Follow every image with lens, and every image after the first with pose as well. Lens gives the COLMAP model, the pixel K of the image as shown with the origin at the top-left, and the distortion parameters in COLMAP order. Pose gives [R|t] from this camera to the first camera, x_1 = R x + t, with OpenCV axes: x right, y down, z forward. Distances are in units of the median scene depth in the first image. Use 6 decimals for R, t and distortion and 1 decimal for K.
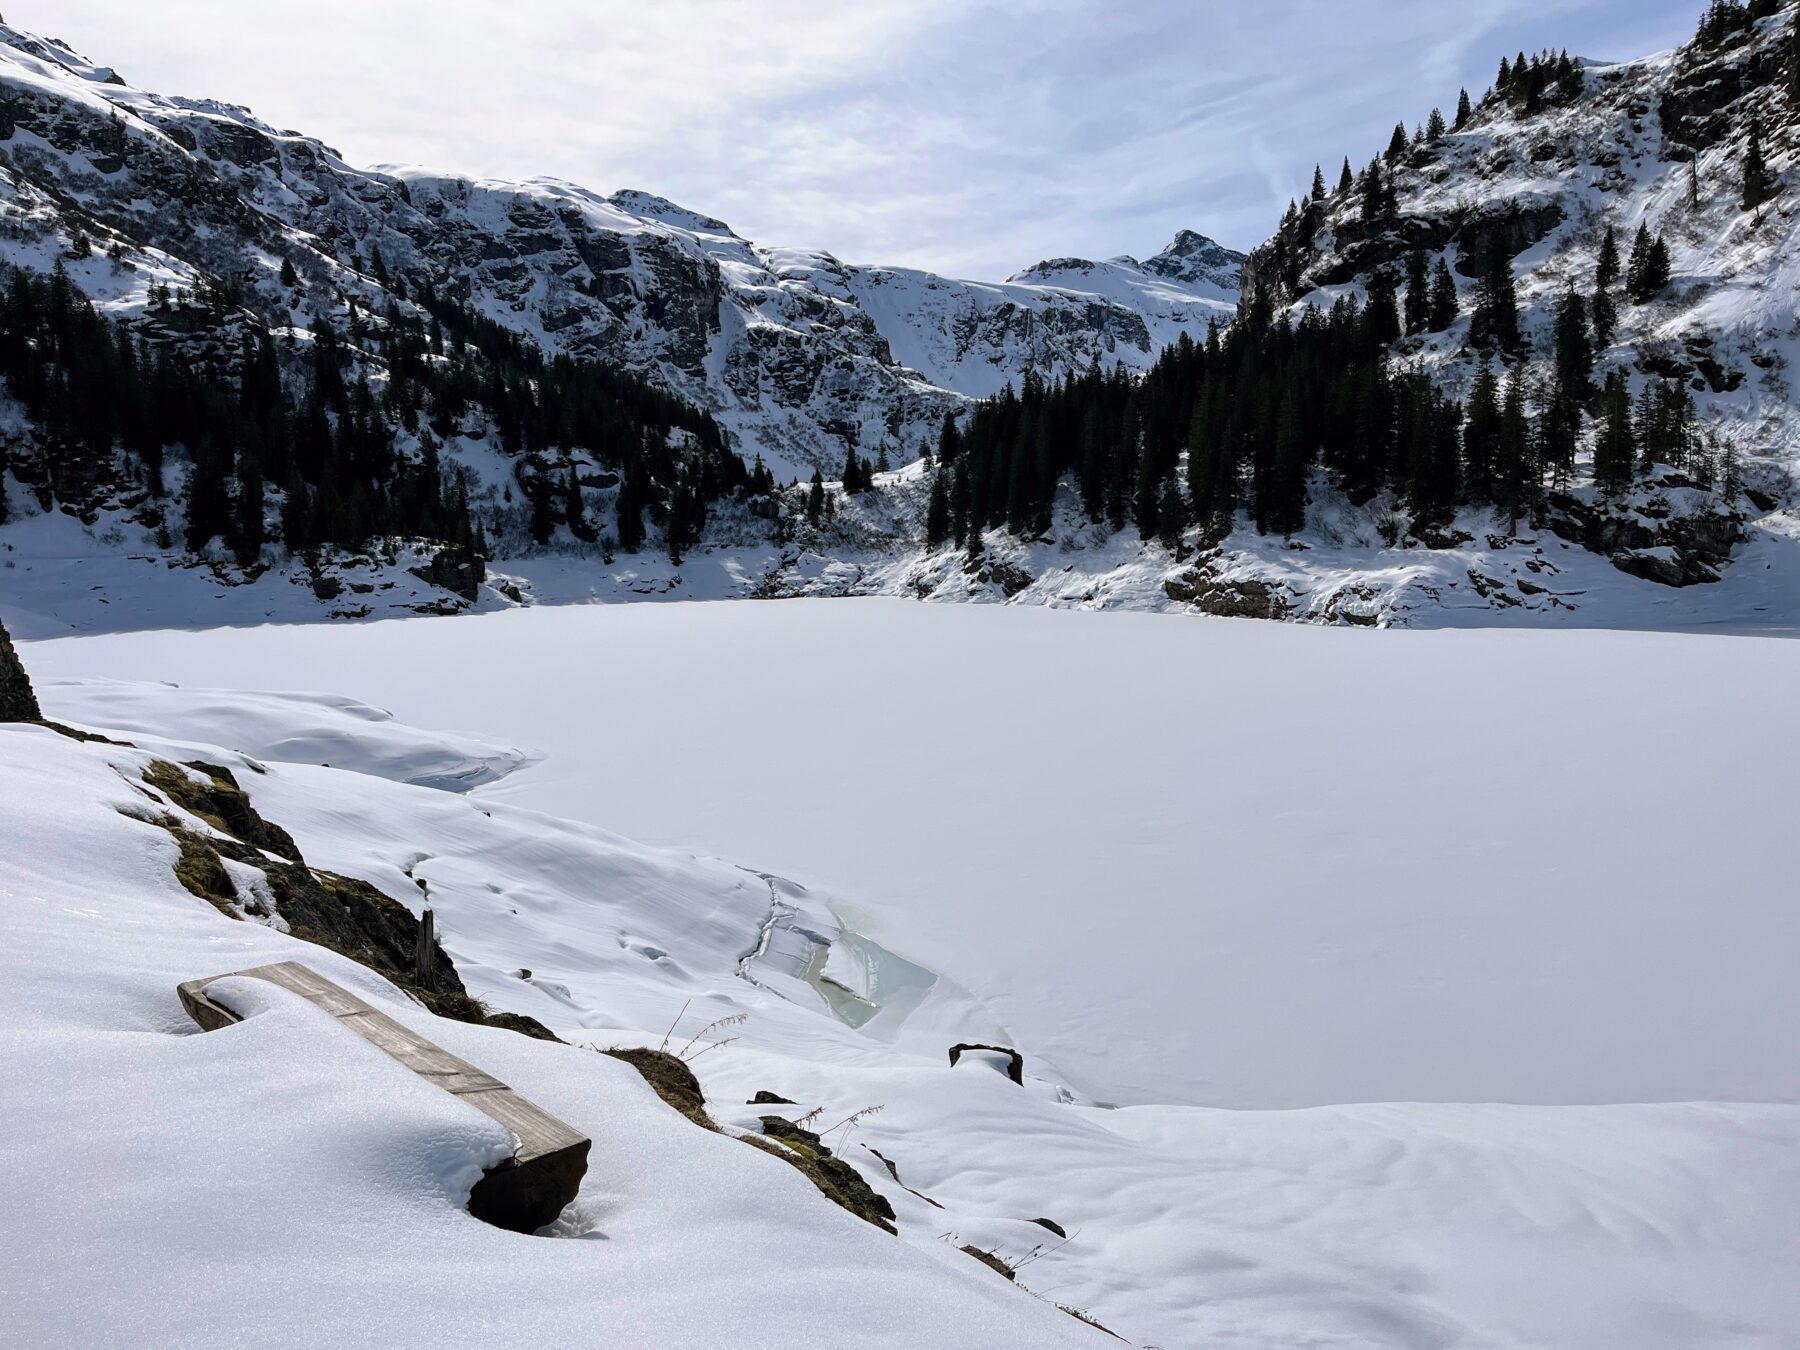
lens RADIAL K [[1380.1, 0, 896.5], [0, 1380.1, 705.5], [0, 0, 1]] dist [0.071243, -0.096125]
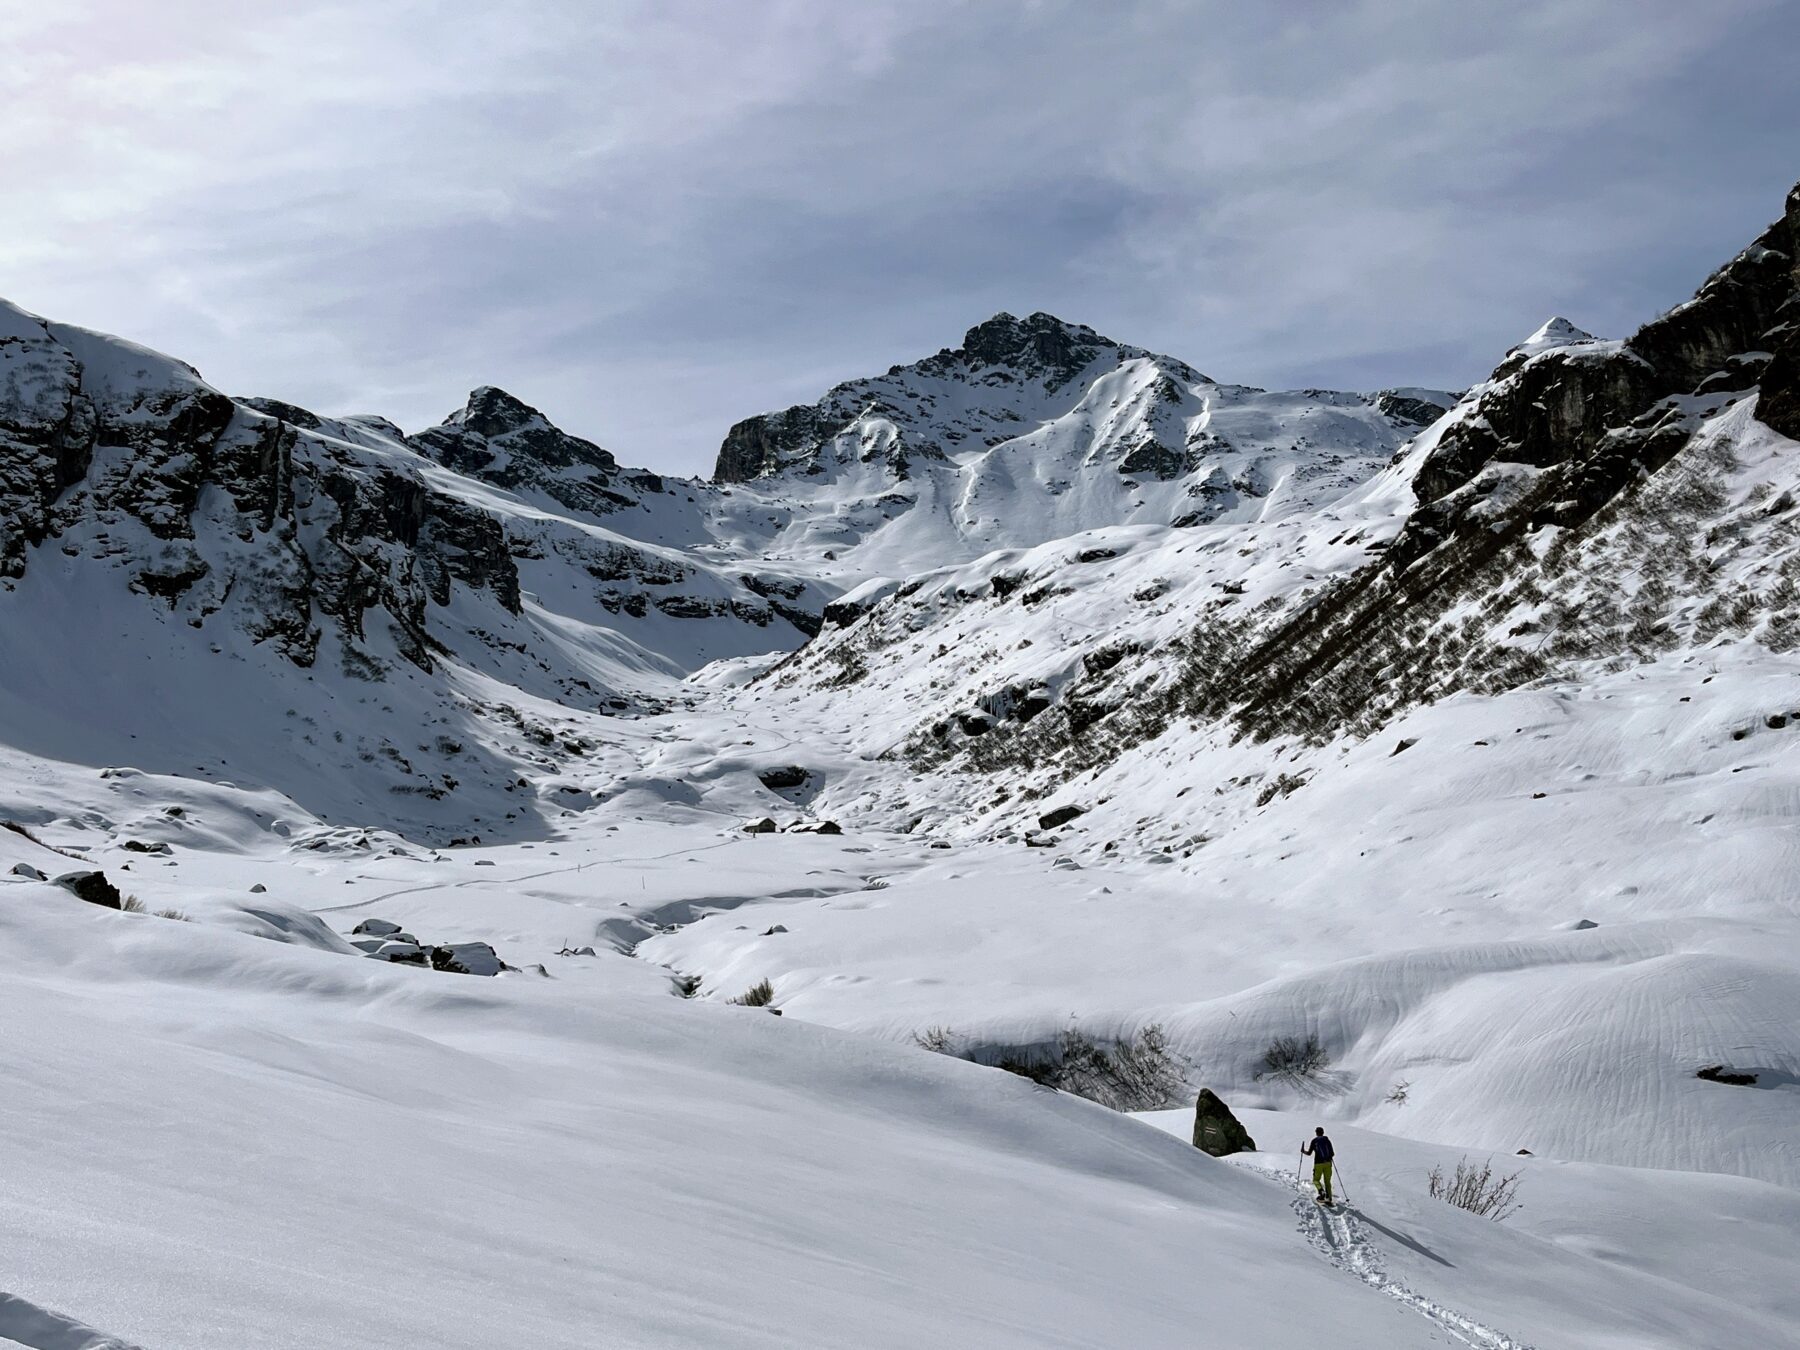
lens RADIAL K [[1919.2, 0, 900.7], [0, 1919.2, 697.0], [0, 0, 1]] dist [0.126892, -0.322844]
pose [[0.875567, 0.050703, 0.480428, 0.064091], [0.055615, 0.977286, -0.204497, -0.516426], [-0.479884, 0.205770, 0.852860, 2.214540]]
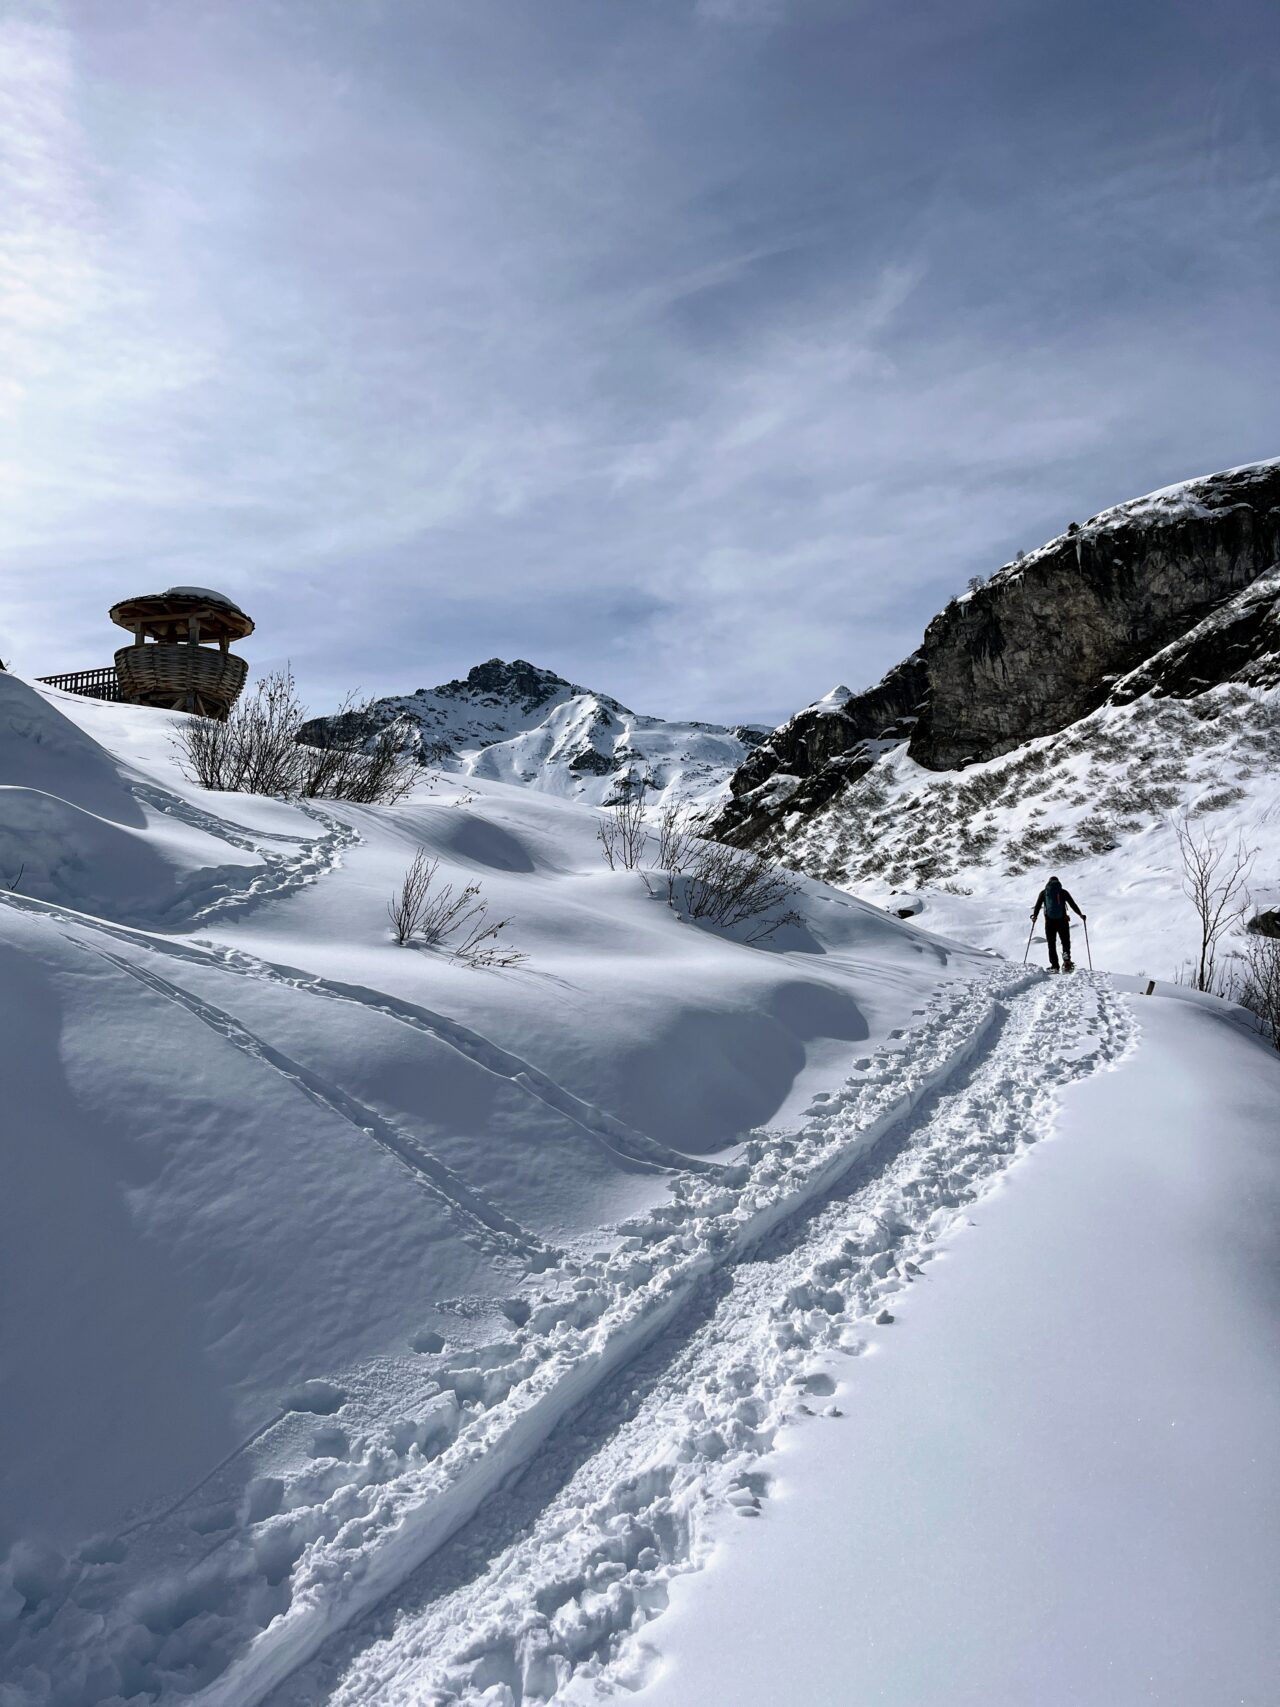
lens RADIAL K [[1308.8, 0, 652.8], [0, 1308.8, 878.5], [0, 0, 1]] dist [0.071243, -0.096125]
pose [[0.776000, 0.095019, 0.623535, 0.037953], [0.061849, 0.972360, -0.225147, -0.491197], [-0.627693, 0.213279, 0.748674, 2.146614]]
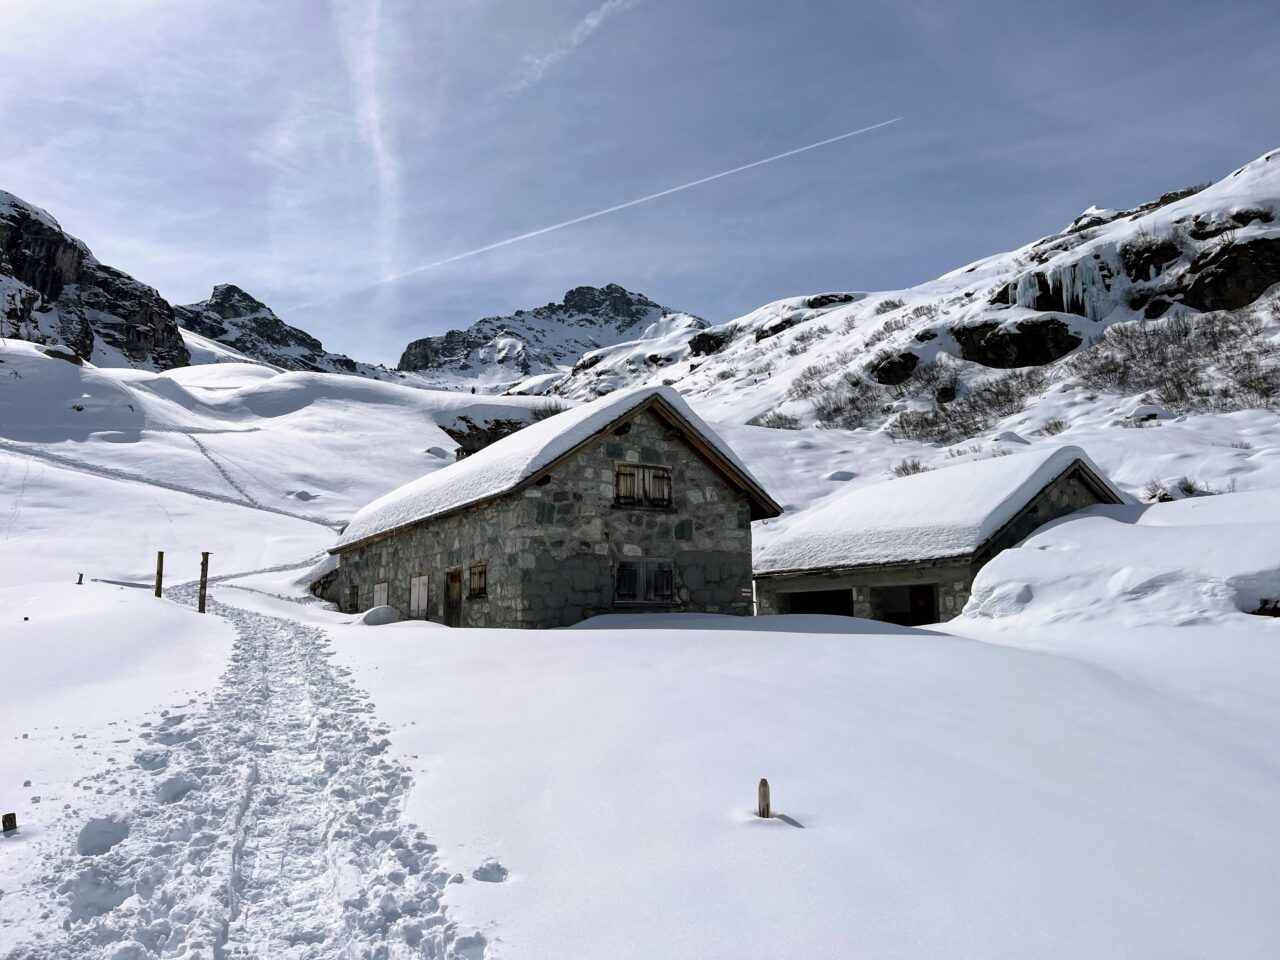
lens RADIAL K [[981.4, 0, 637.5], [0, 981.4, 501.7], [0, 0, 1]] dist [0.071243, -0.096125]
pose [[0.795116, 0.101663, 0.597876, 0.525696], [0.056843, 0.969016, -0.240366, -0.671739], [-0.603788, 0.225104, 0.764702, 3.218538]]
